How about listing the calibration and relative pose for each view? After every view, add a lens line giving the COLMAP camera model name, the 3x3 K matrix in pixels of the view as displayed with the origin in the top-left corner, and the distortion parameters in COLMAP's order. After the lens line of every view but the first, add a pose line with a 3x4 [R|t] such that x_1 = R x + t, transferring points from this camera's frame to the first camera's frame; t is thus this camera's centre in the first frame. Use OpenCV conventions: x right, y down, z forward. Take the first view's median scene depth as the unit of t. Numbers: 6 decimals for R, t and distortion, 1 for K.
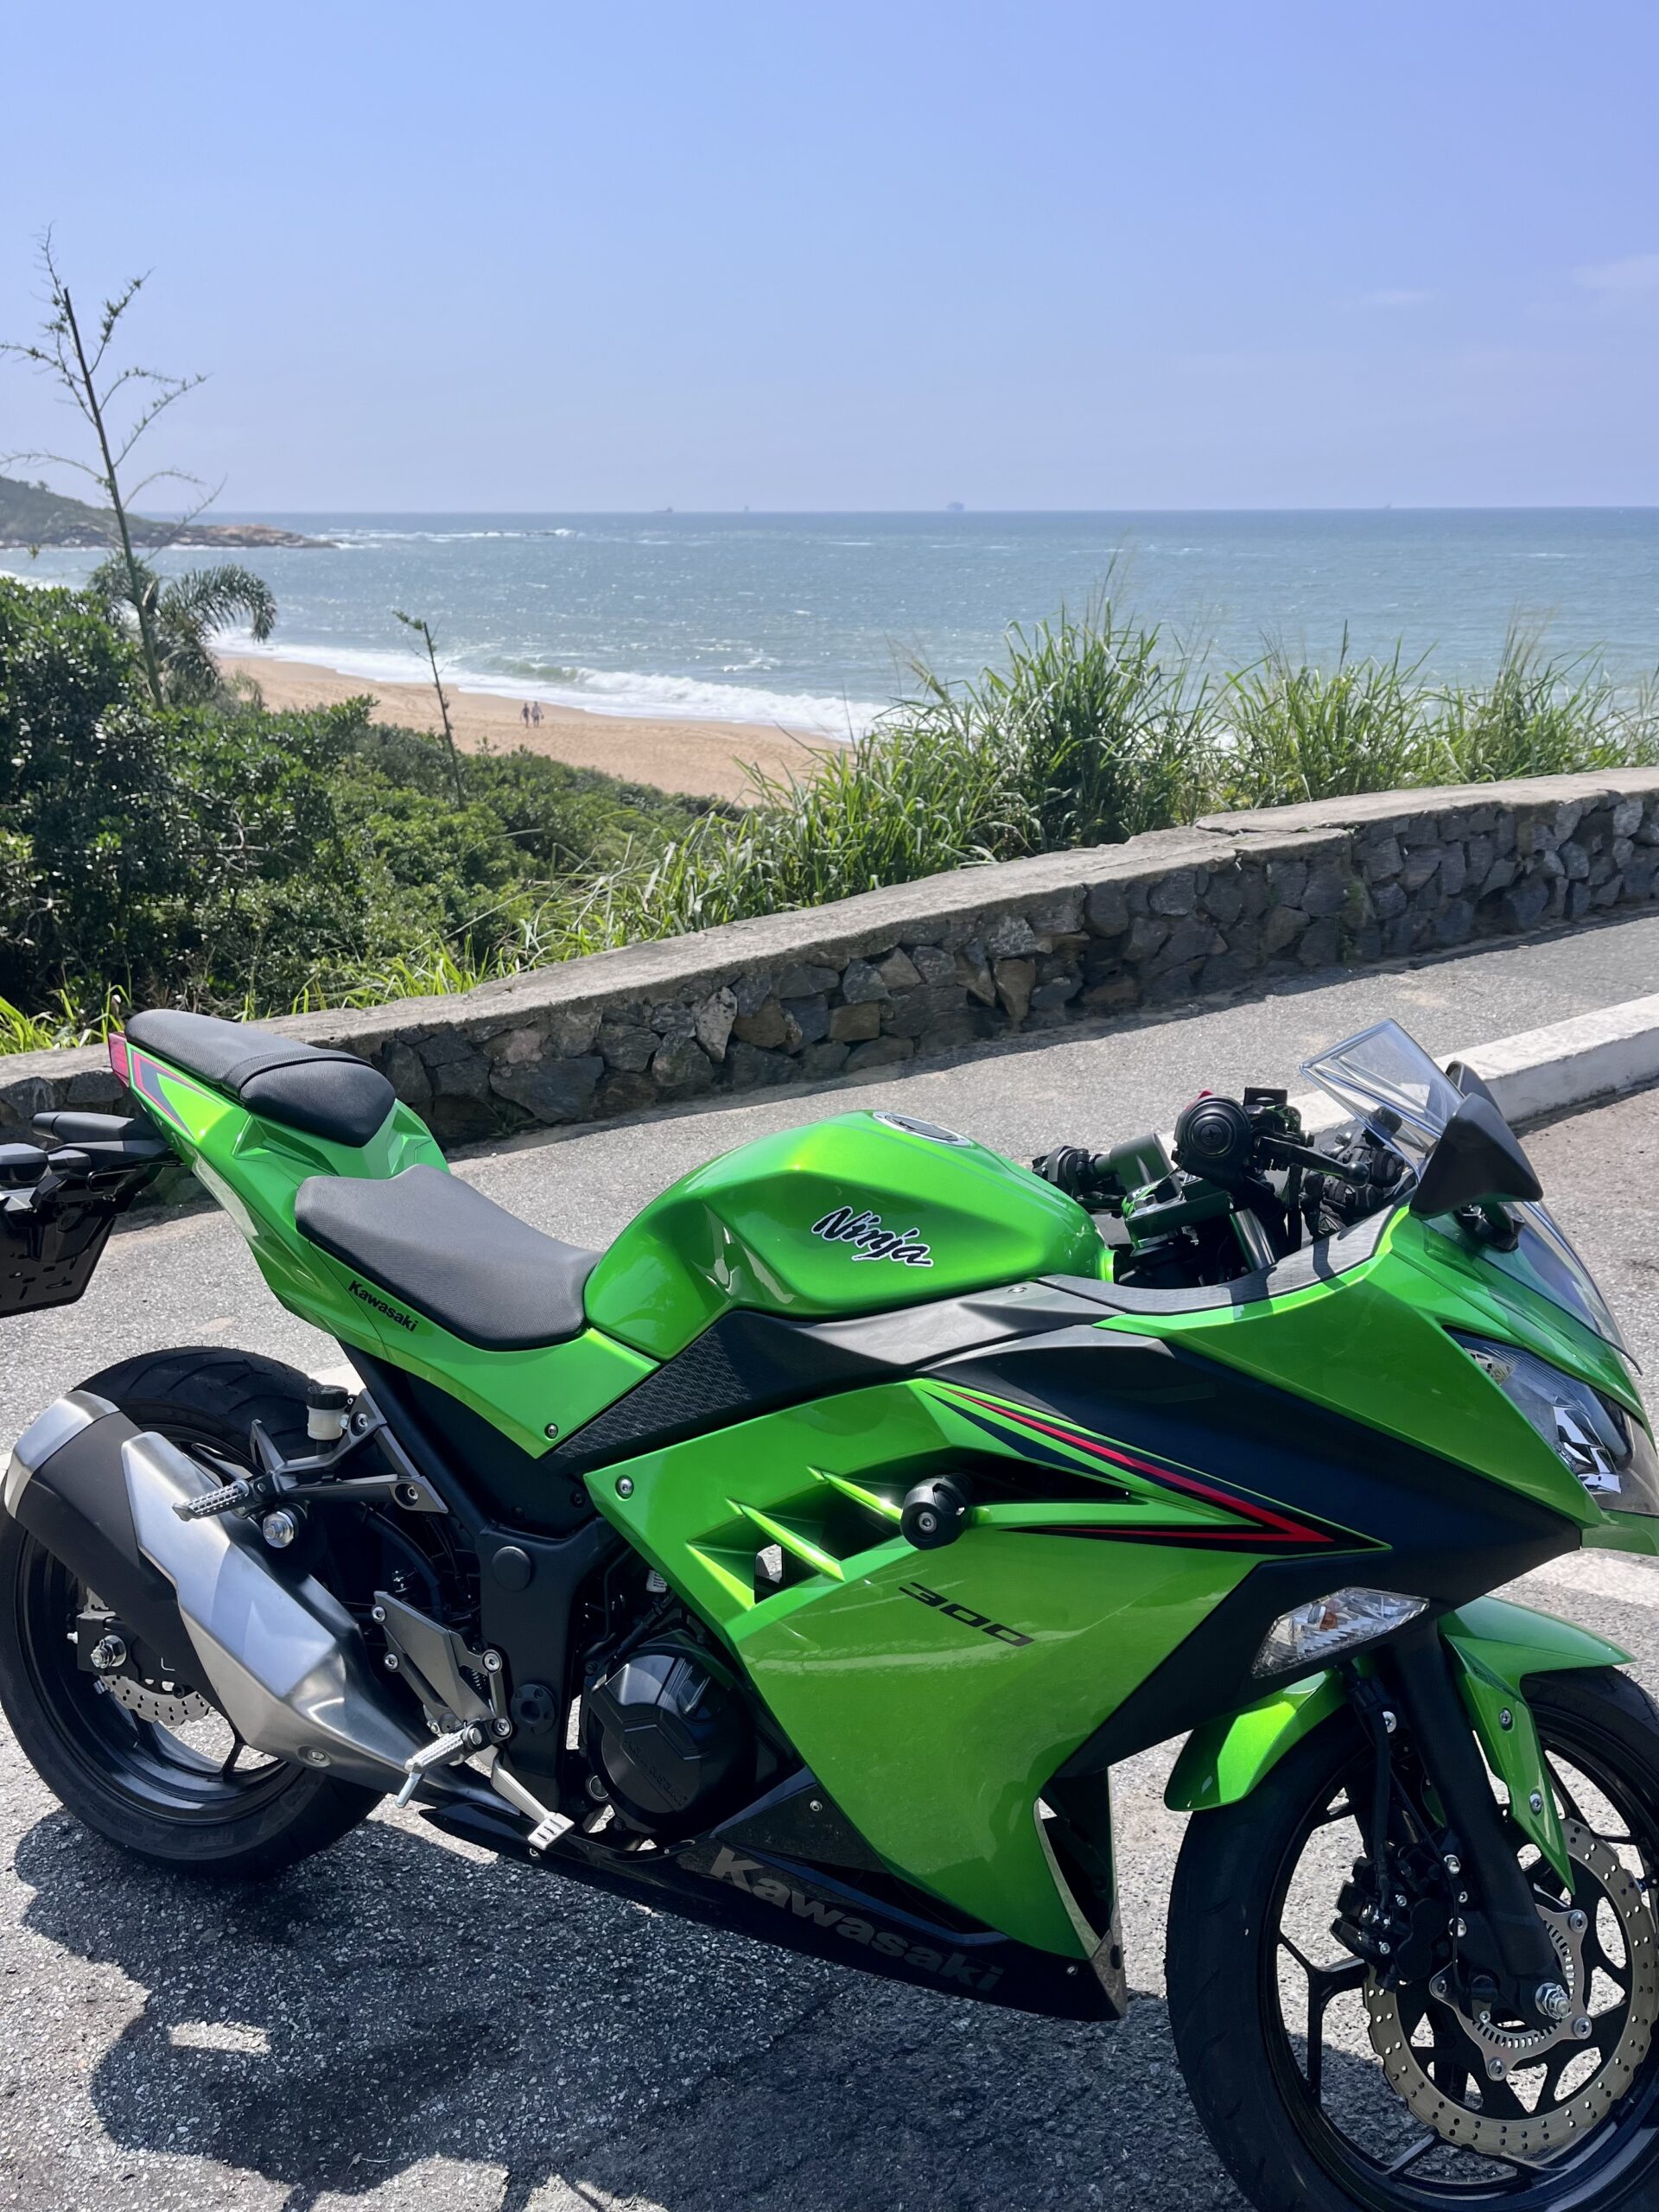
lens RADIAL K [[1649.1, 0, 830.3], [0, 1649.1, 1128.3], [0, 0, 1]] dist [0.092055, -0.153772]
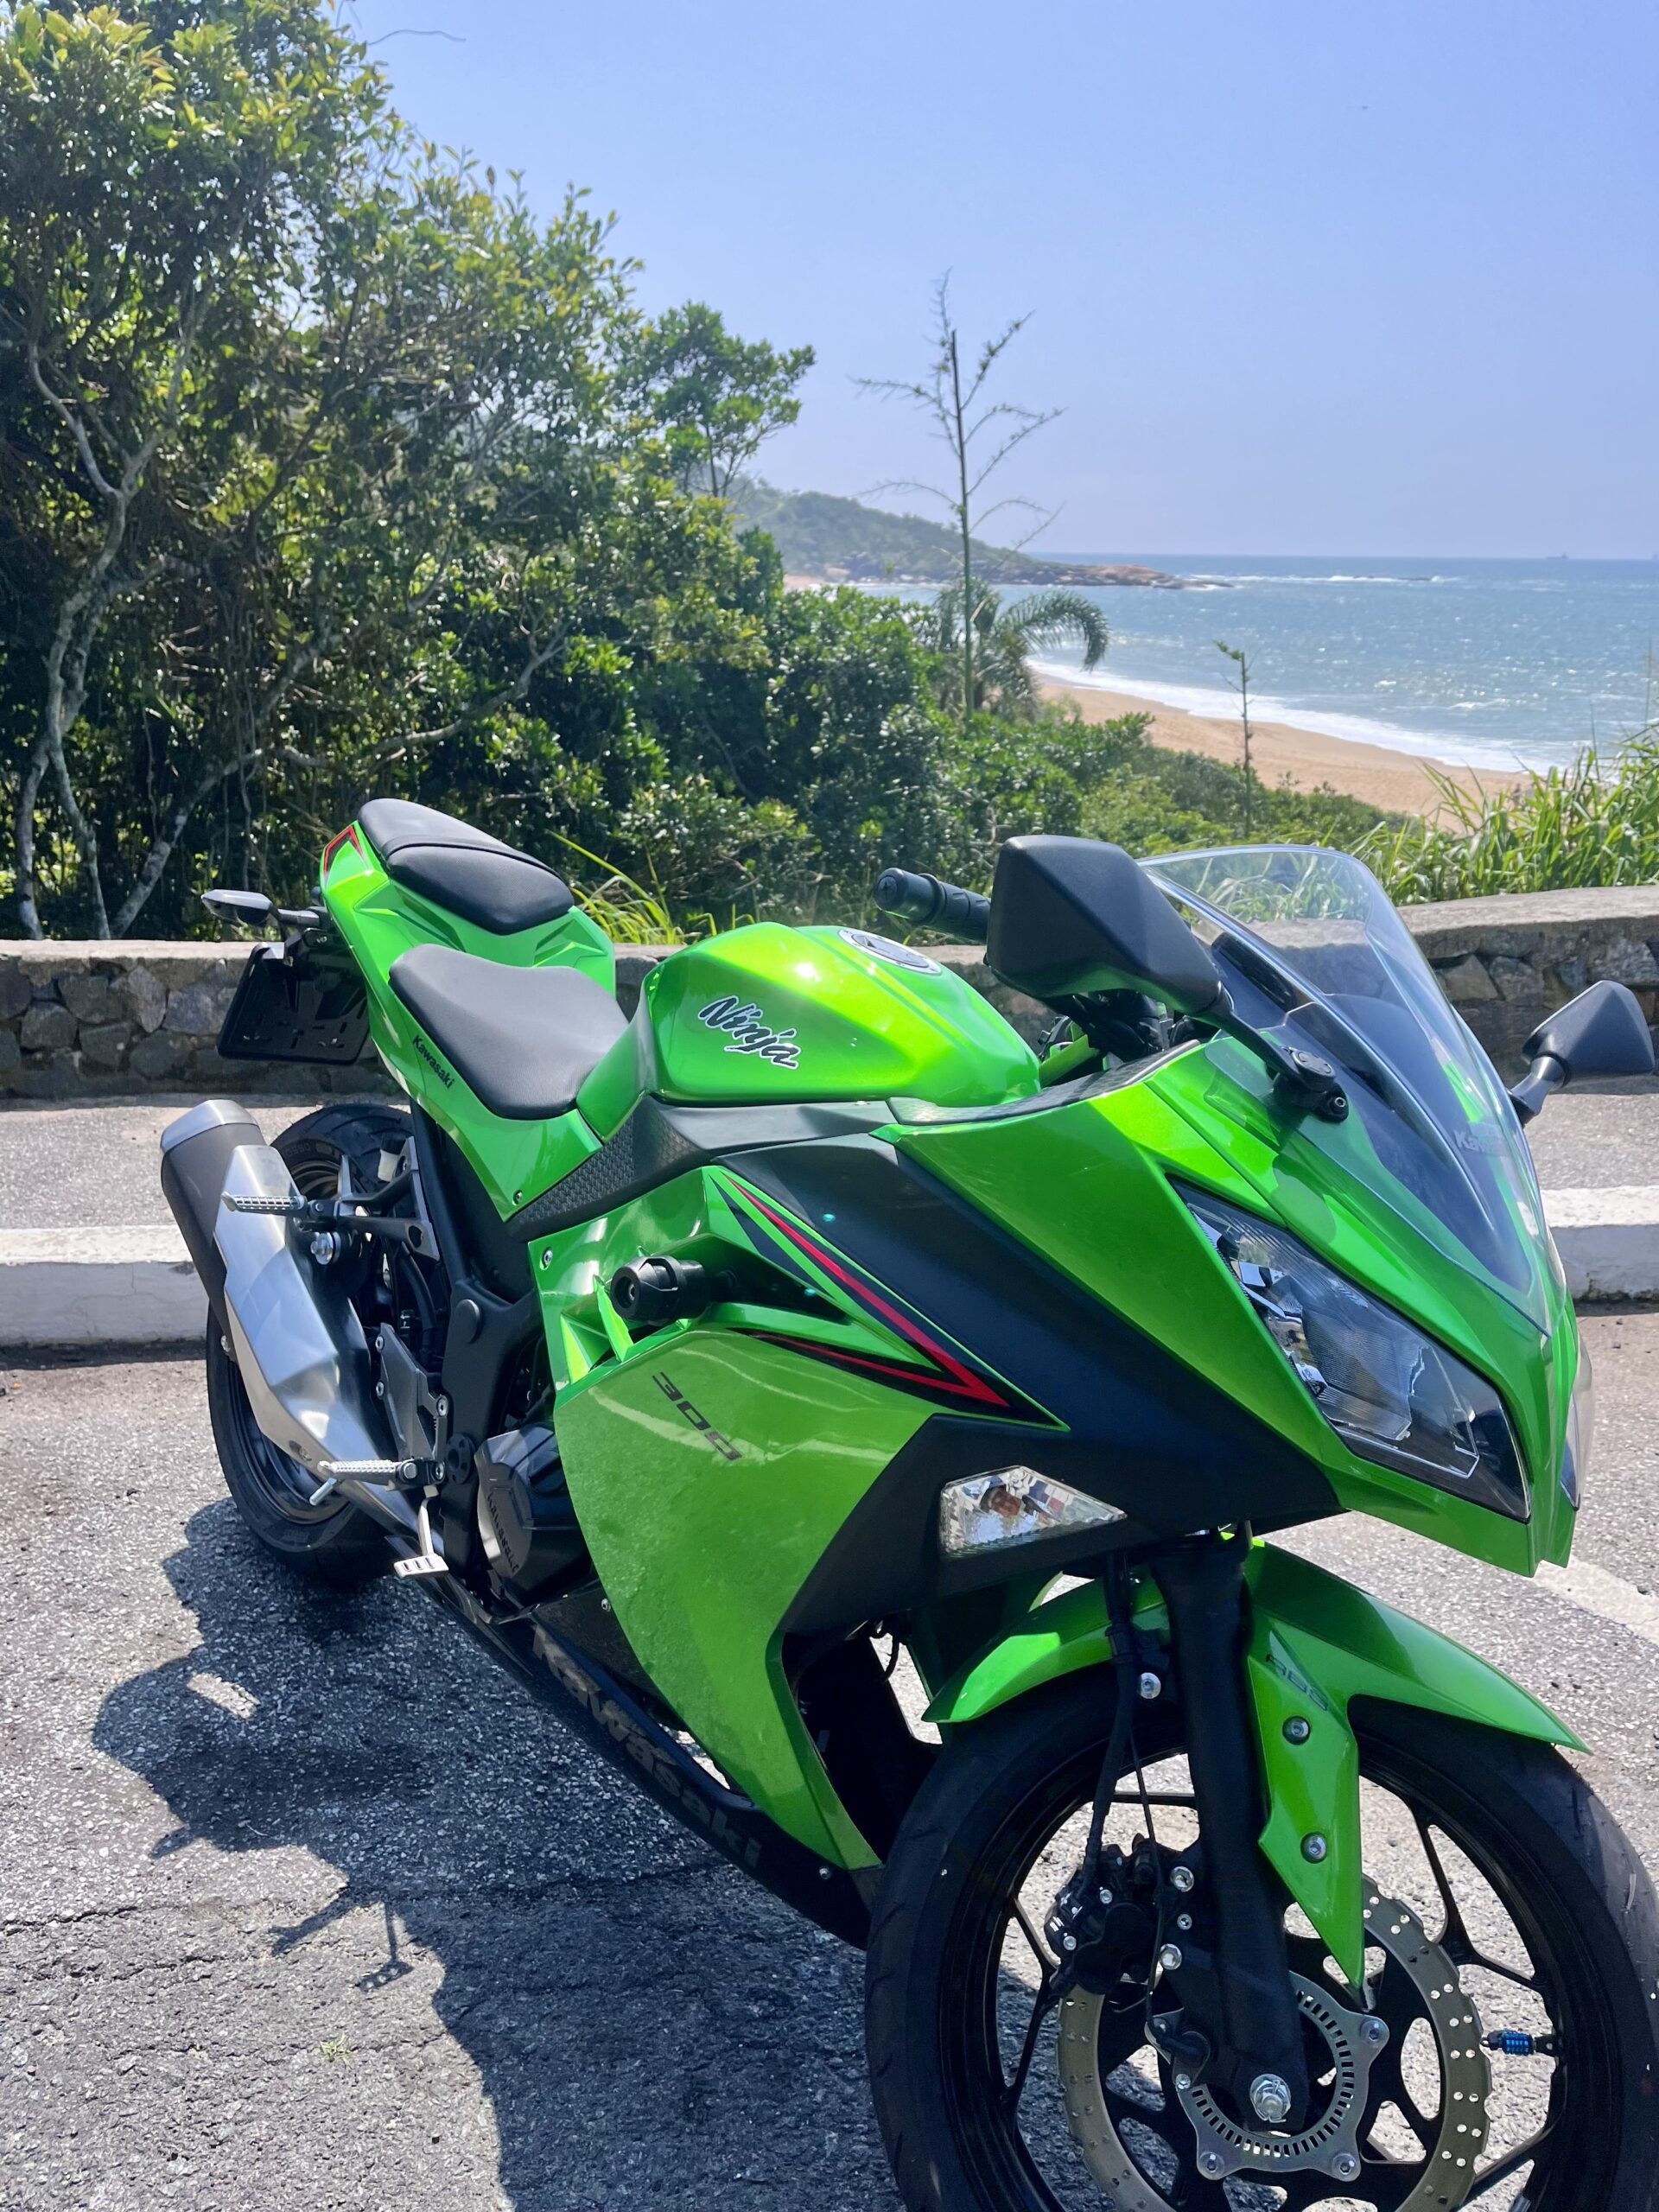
lens RADIAL K [[1659.3, 0, 829.5], [0, 1659.3, 1106.0], [0, 0, 1]] dist [0.050521, -0.091349]
pose [[0.885212, 0.162880, -0.435741, 0.416158], [-0.178097, 0.983995, 0.006012, 0.080795], [0.429746, 0.072282, 0.900052, 0.143065]]
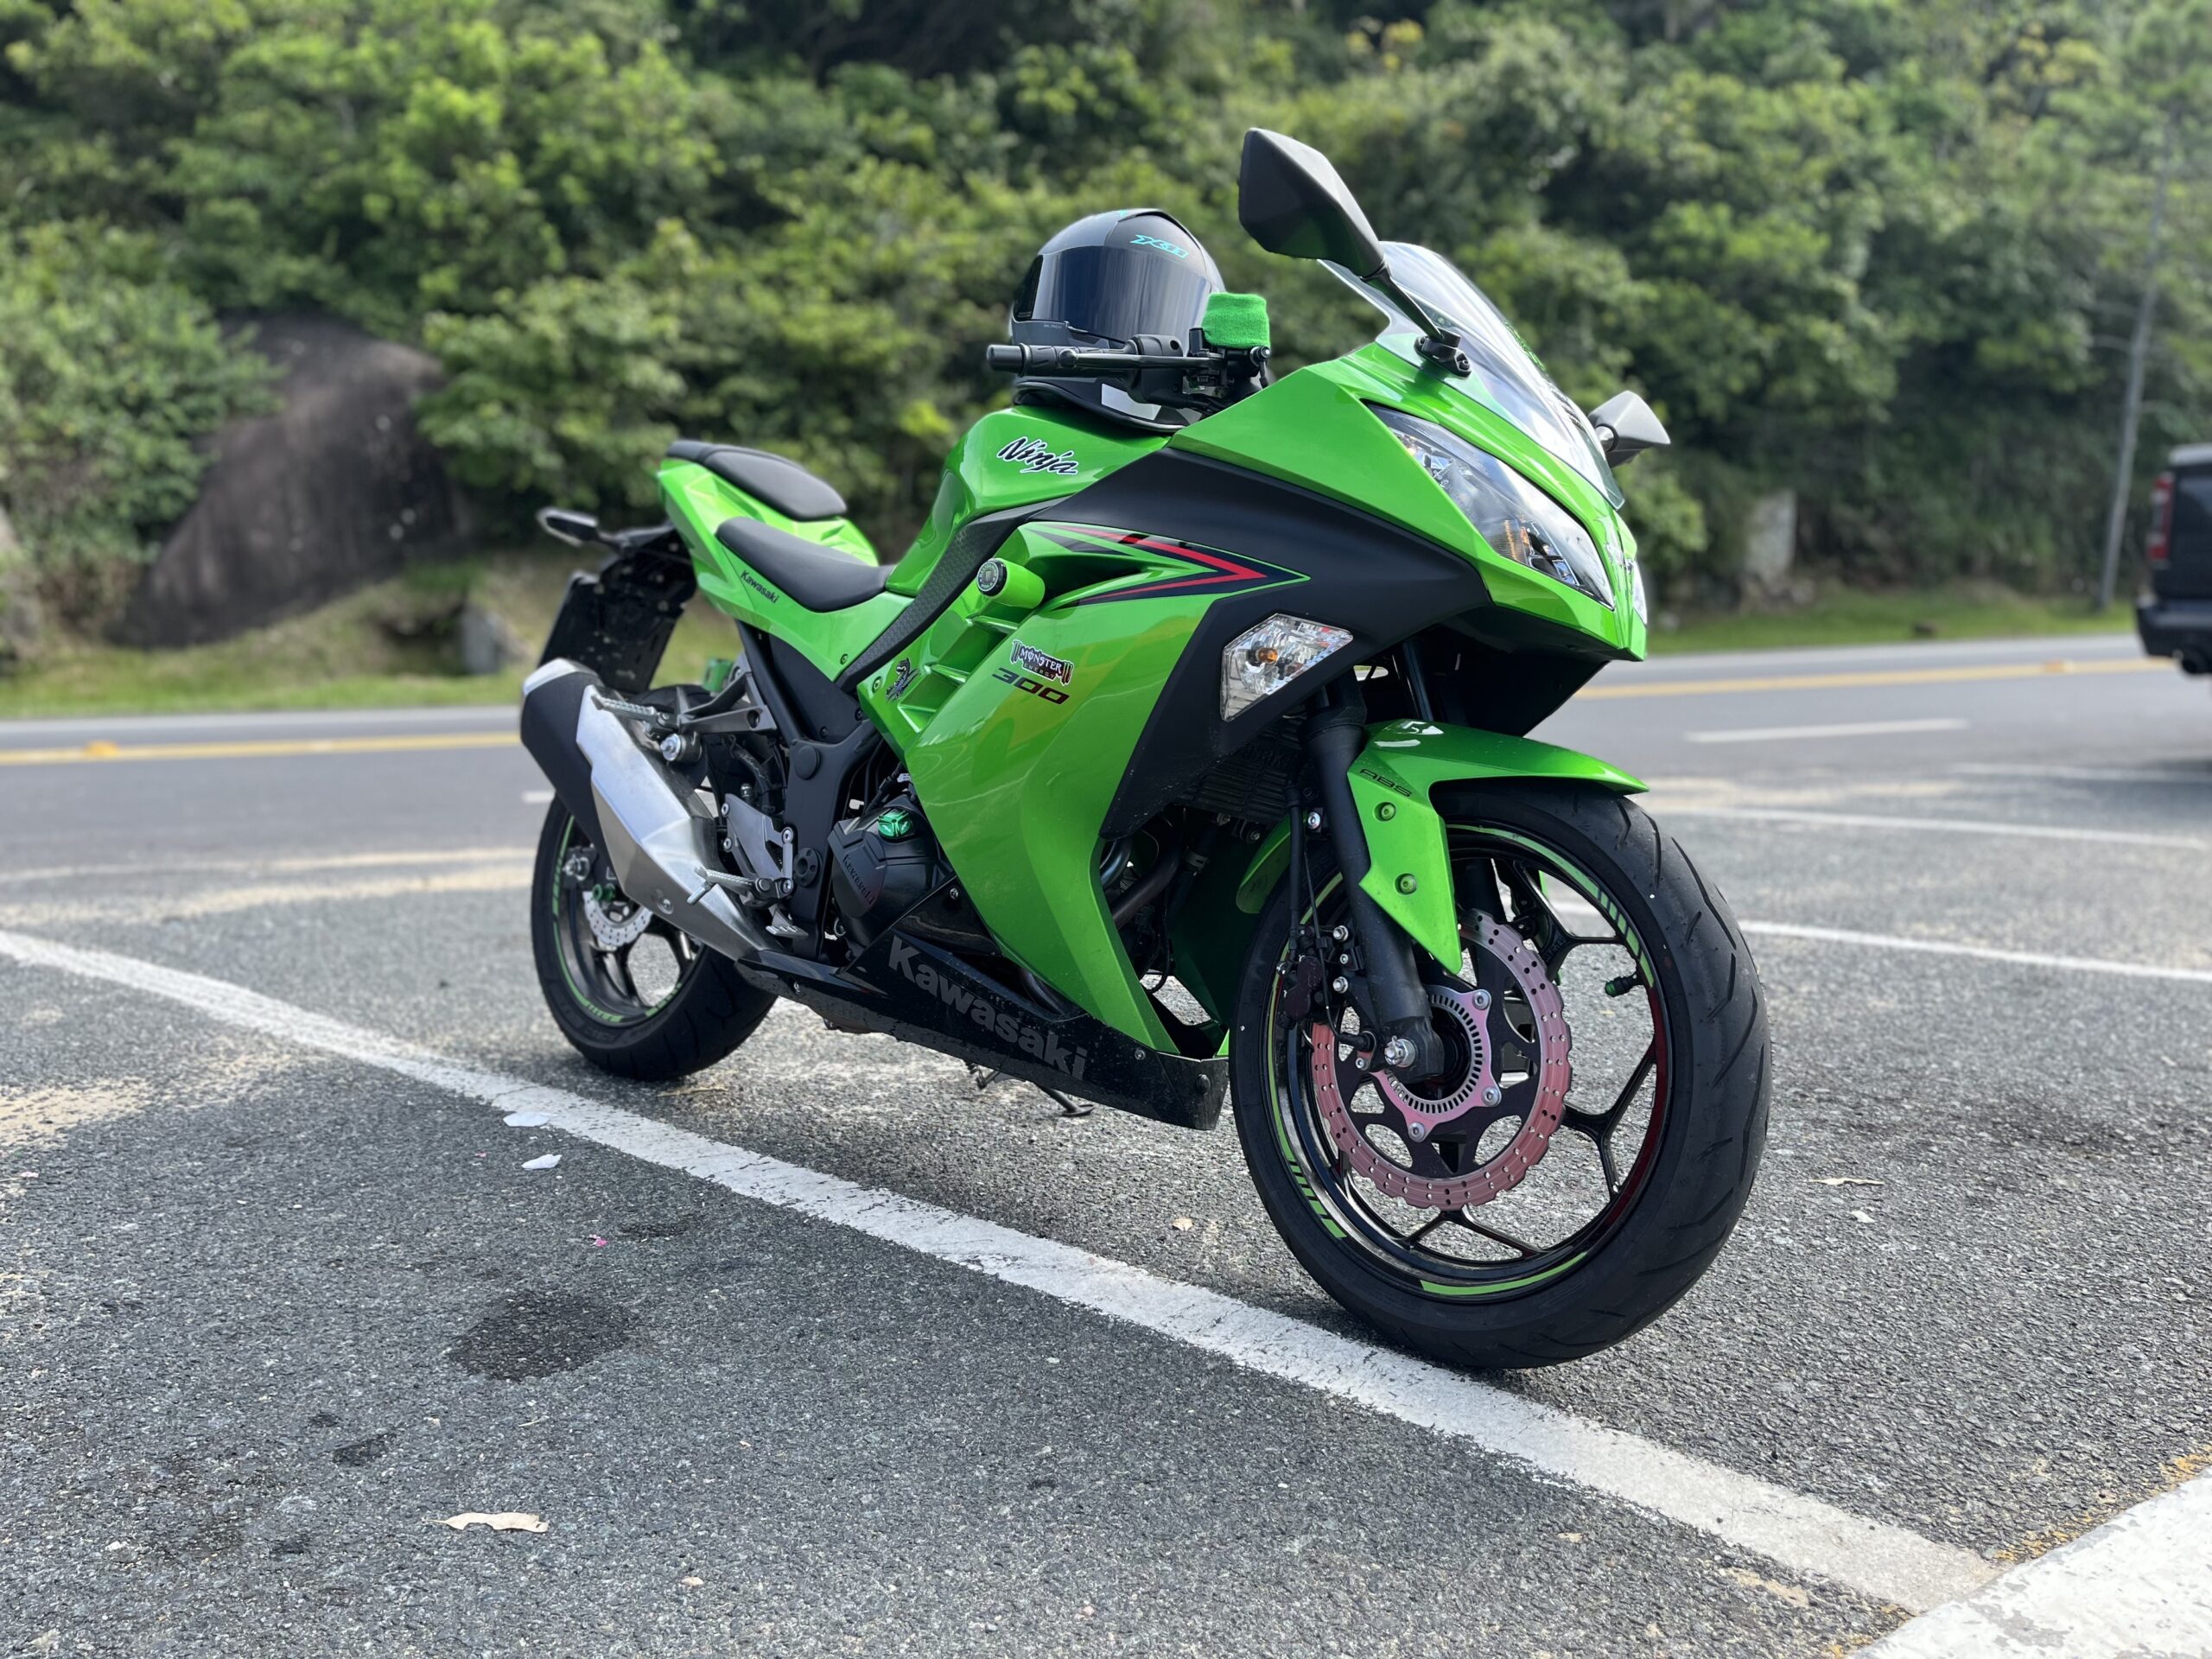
lens RADIAL K [[1642.7, 0, 1107.9], [0, 1642.7, 831.8], [0, 0, 1]] dist [0.086322, -0.149372]
pose [[0.932694, 0.043031, -0.358094, 0.471147], [-0.108221, 0.980498, -0.164050, 0.478375], [0.344051, 0.191761, 0.919161, -0.096755]]
